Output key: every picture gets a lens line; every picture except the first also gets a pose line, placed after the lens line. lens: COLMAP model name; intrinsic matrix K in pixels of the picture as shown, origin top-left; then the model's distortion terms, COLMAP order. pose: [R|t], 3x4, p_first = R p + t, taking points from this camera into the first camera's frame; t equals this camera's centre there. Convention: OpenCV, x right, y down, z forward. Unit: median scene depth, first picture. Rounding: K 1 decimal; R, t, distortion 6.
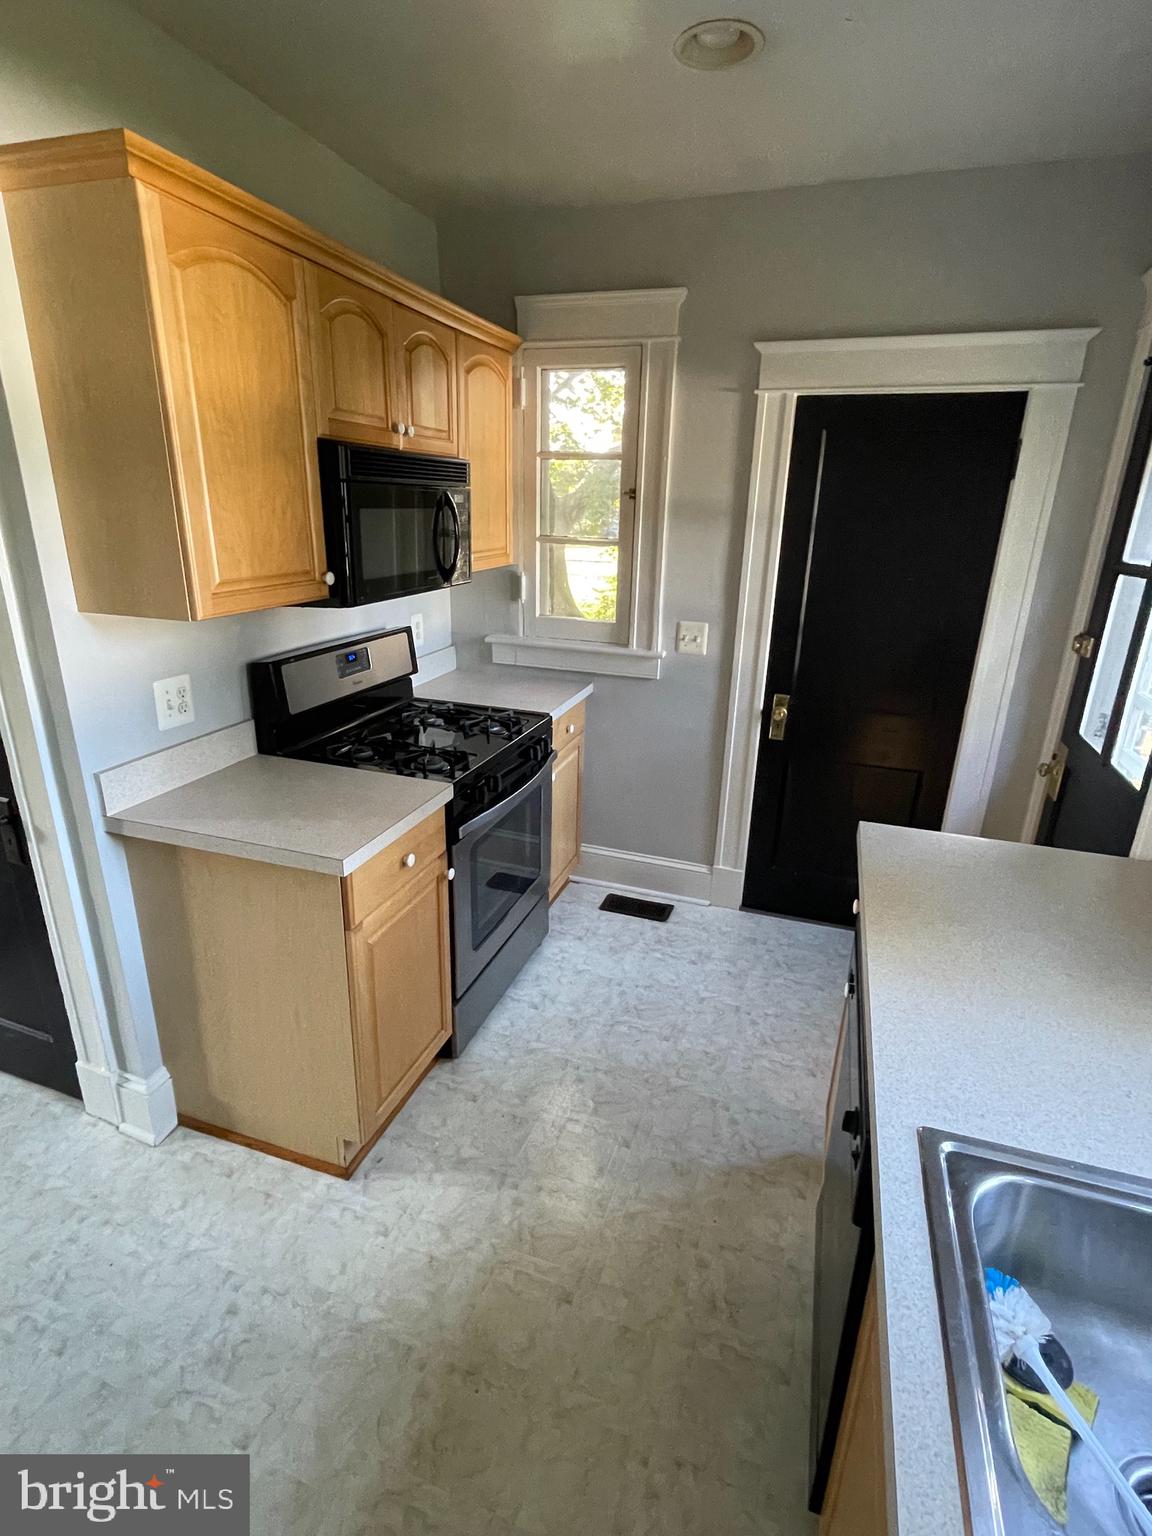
lens RADIAL K [[763.3, 0, 575.9], [0, 763.3, 765.1], [0, 0, 1]] dist [-0.004437, 0.002620]
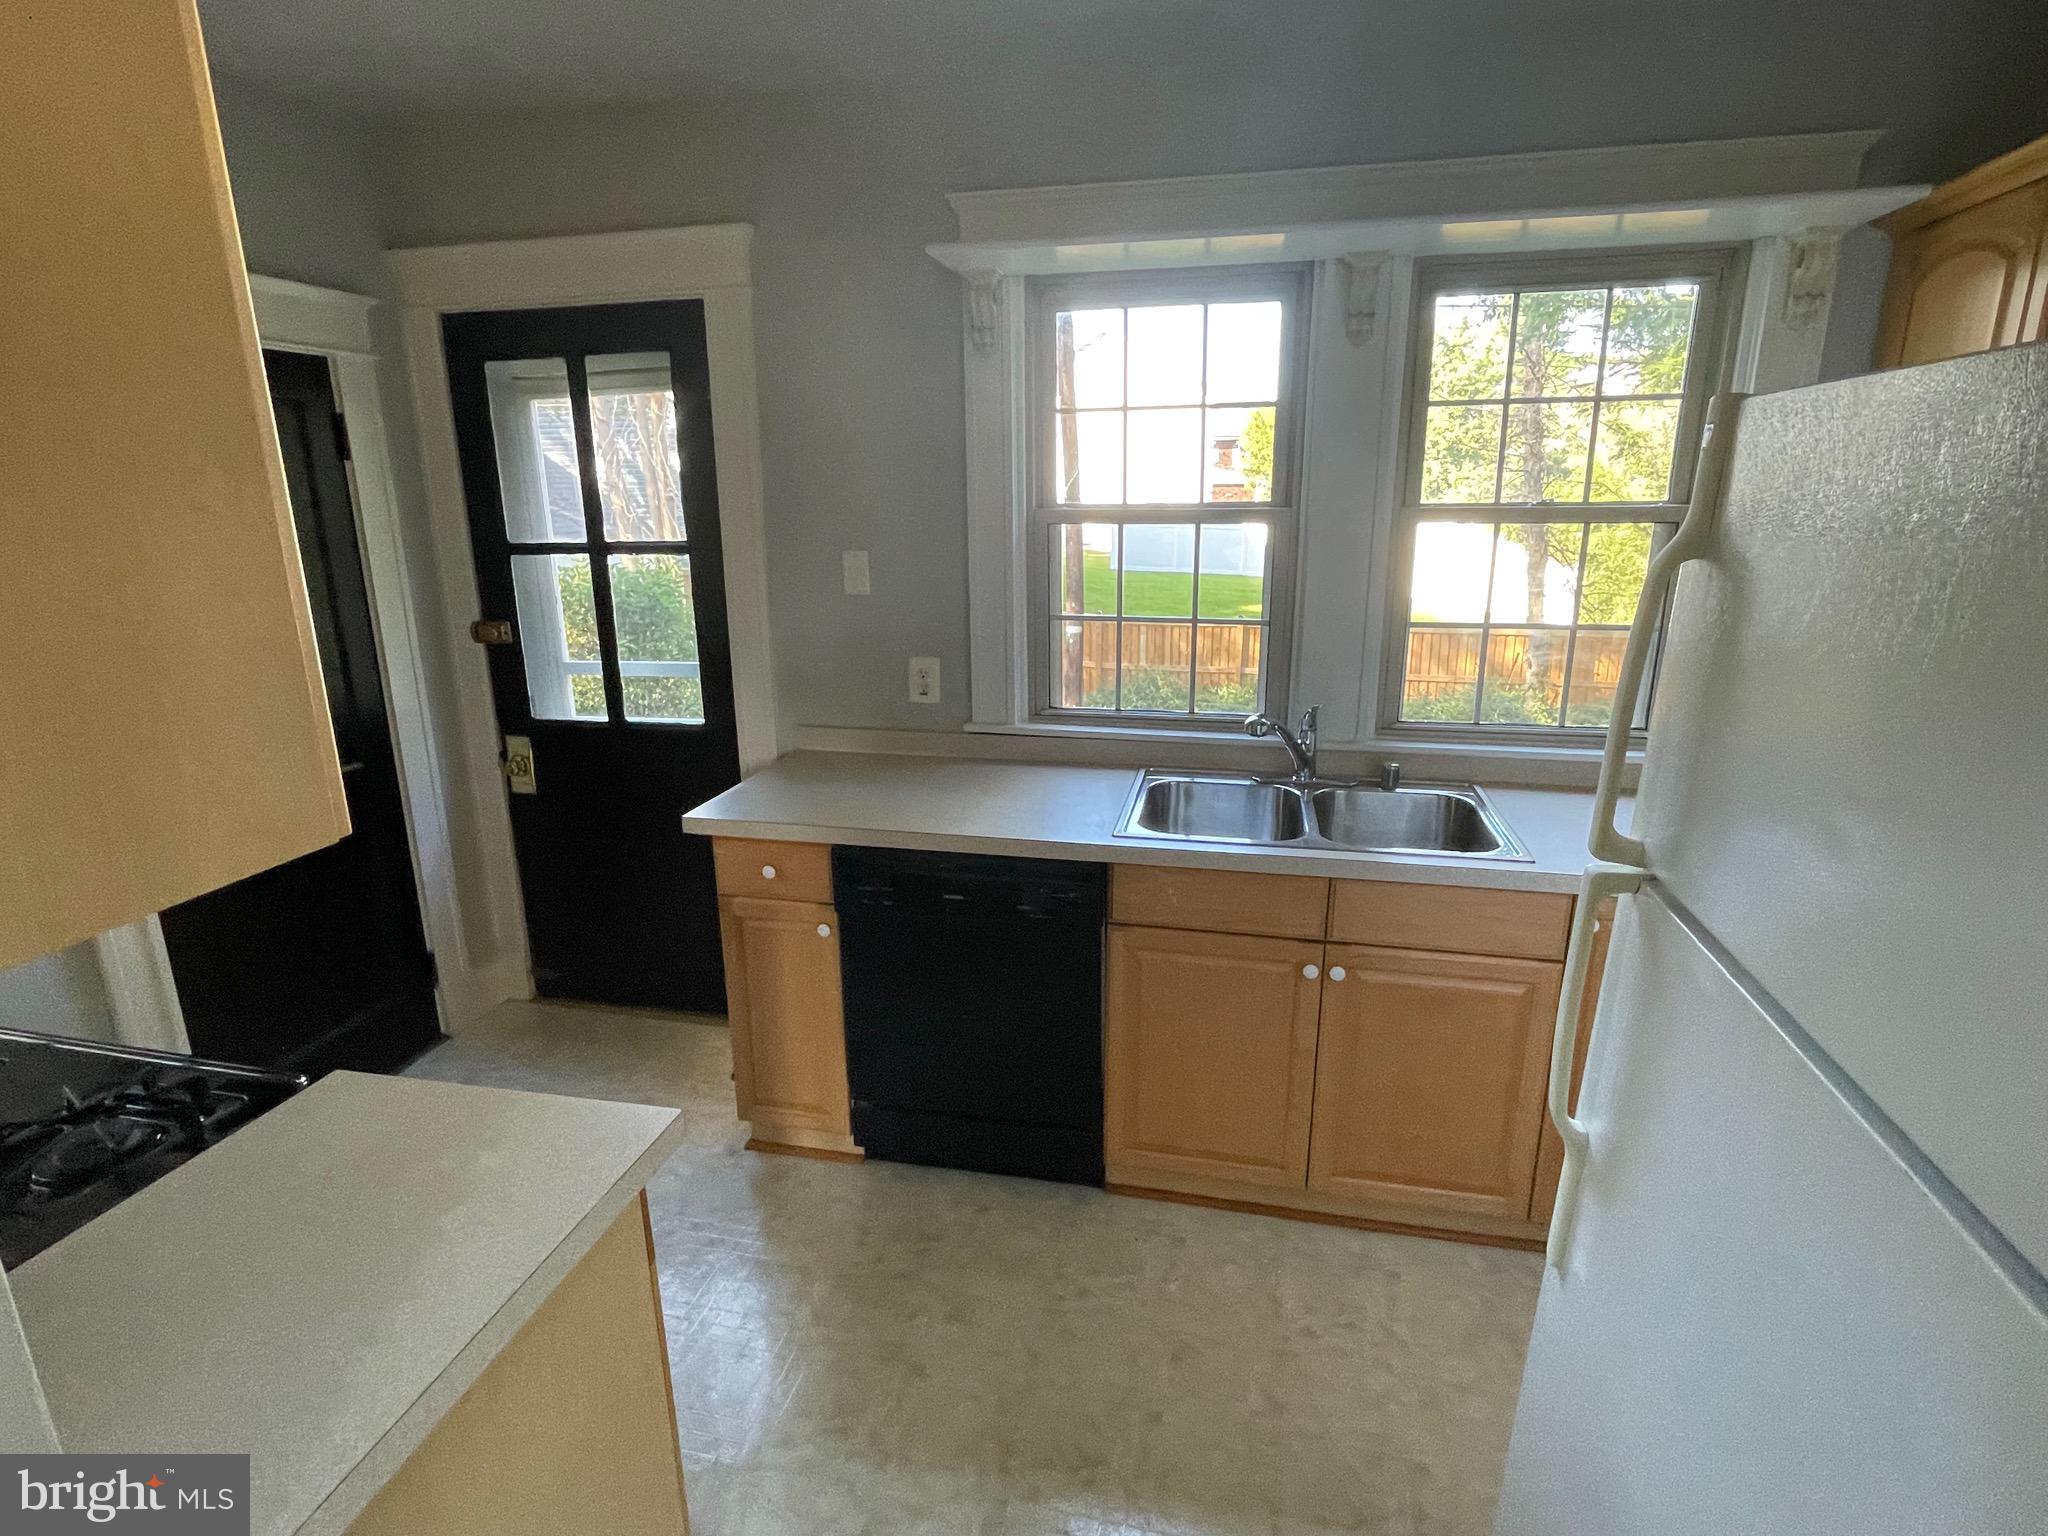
lens RADIAL K [[1017.8, 0, 1031.4], [0, 1017.8, 762.1], [0, 0, 1]] dist [-0.004437, 0.002620]
pose [[-0.105308, -0.277944, 0.954808, -0.824611], [0.337984, 0.892986, 0.297224, -0.204924], [-0.935242, 0.354010, -0.000098, 0.540908]]
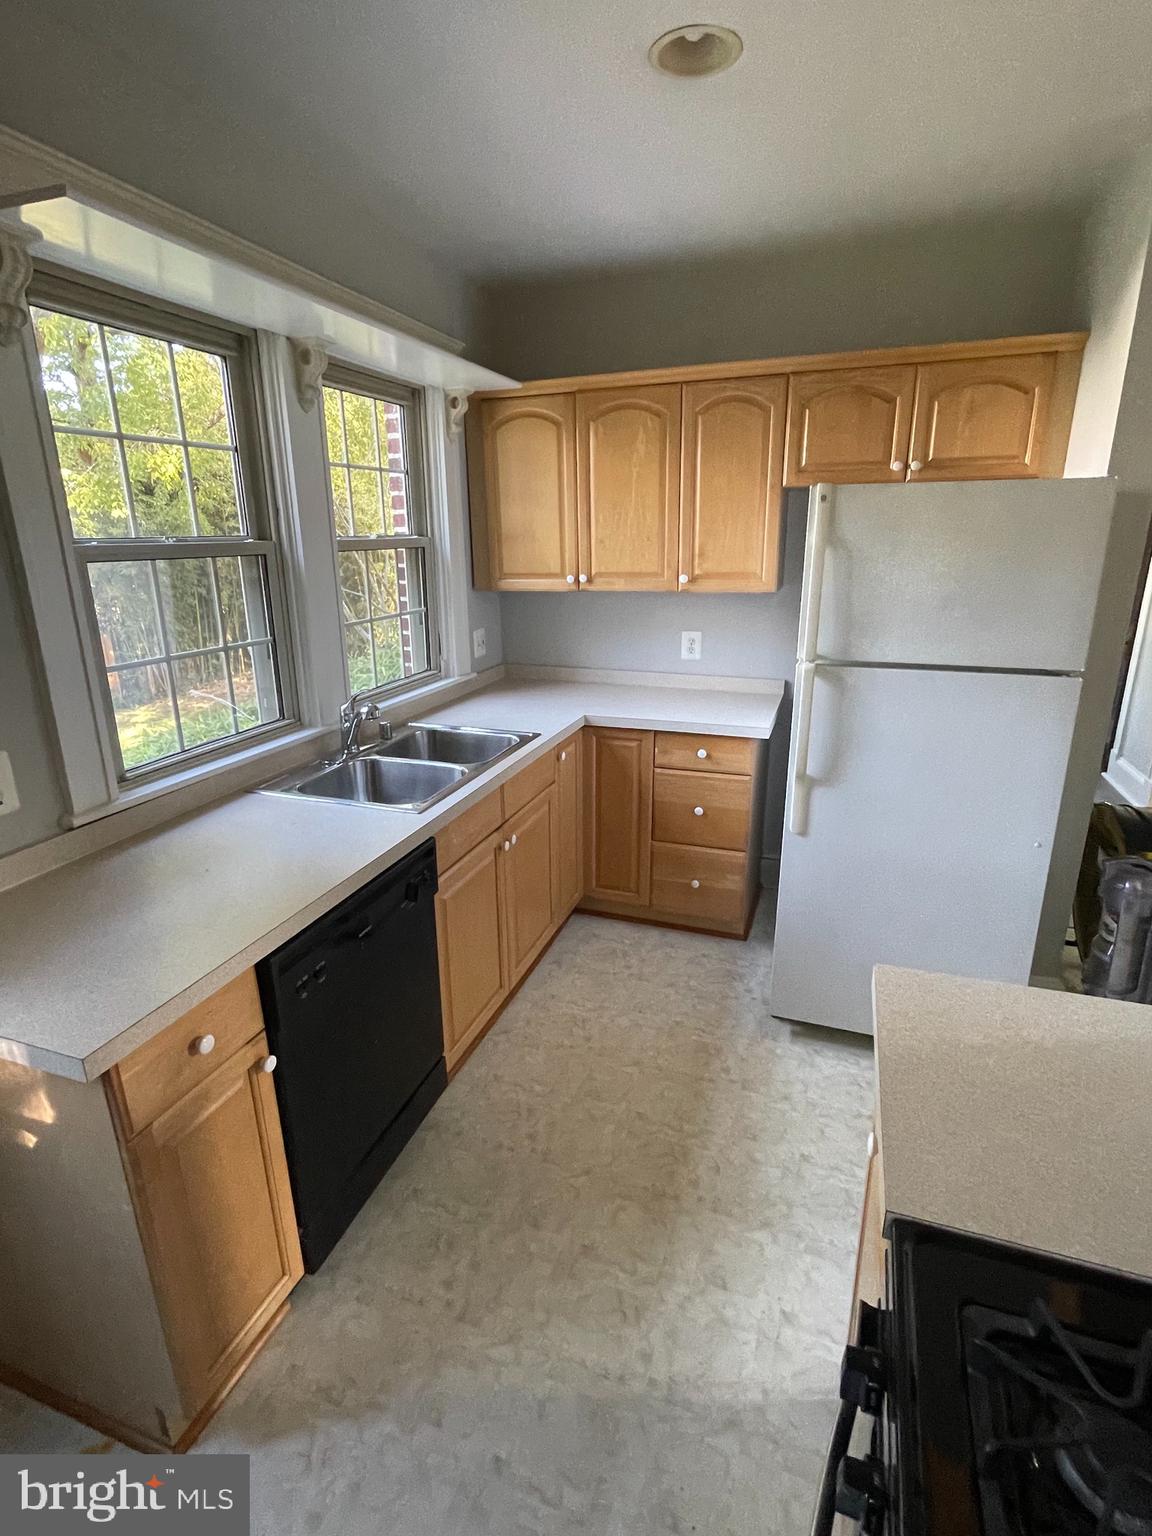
lens RADIAL K [[763.3, 0, 586.7], [0, 763.3, 755.9], [0, 0, 1]] dist [-0.004437, 0.002620]
pose [[-0.999836, -0.018094, 0.001009, -0.001545], [-0.014011, 0.807111, 0.590233, -0.428553], [-0.011494, 0.590122, -0.807232, 1.253571]]
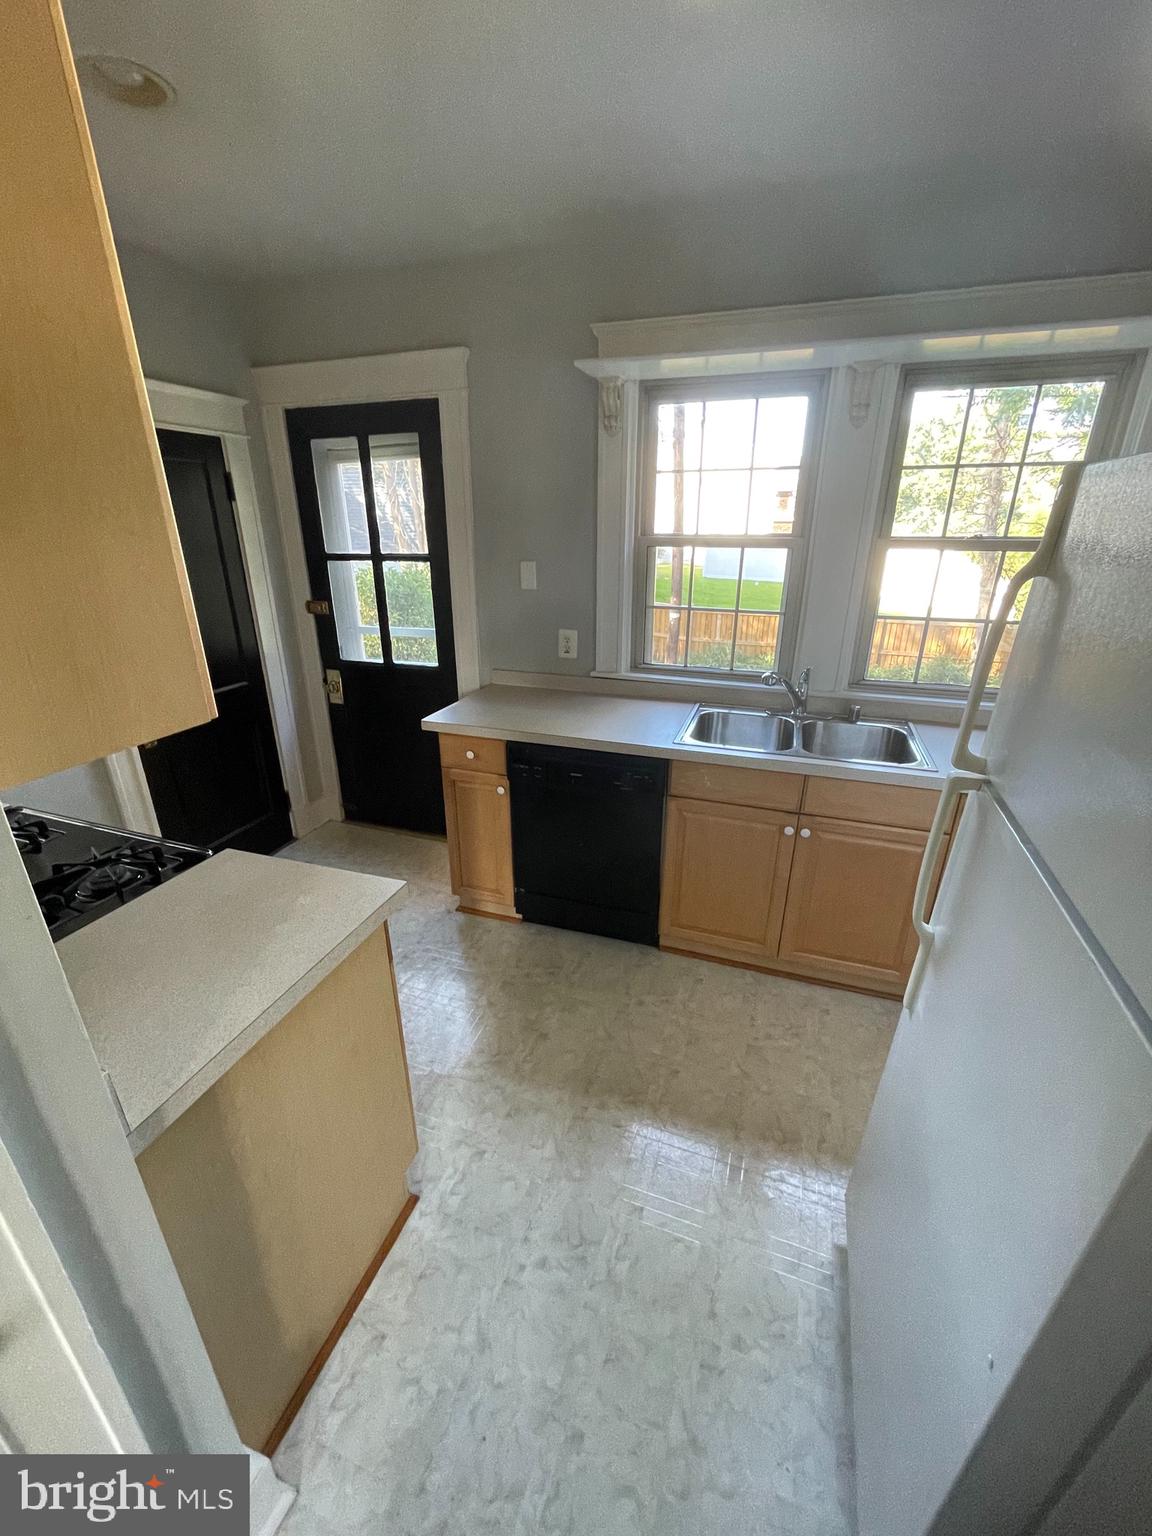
lens RADIAL K [[619.6, 0, 578.6], [0, 619.6, 772.2], [0, 0, 1]] dist [-0.004273, 0.000813]
pose [[0.008749, -0.393429, 0.919313, -0.842388], [0.332764, 0.868096, 0.368343, -0.193724], [-0.942969, 0.302692, 0.138514, 0.507290]]
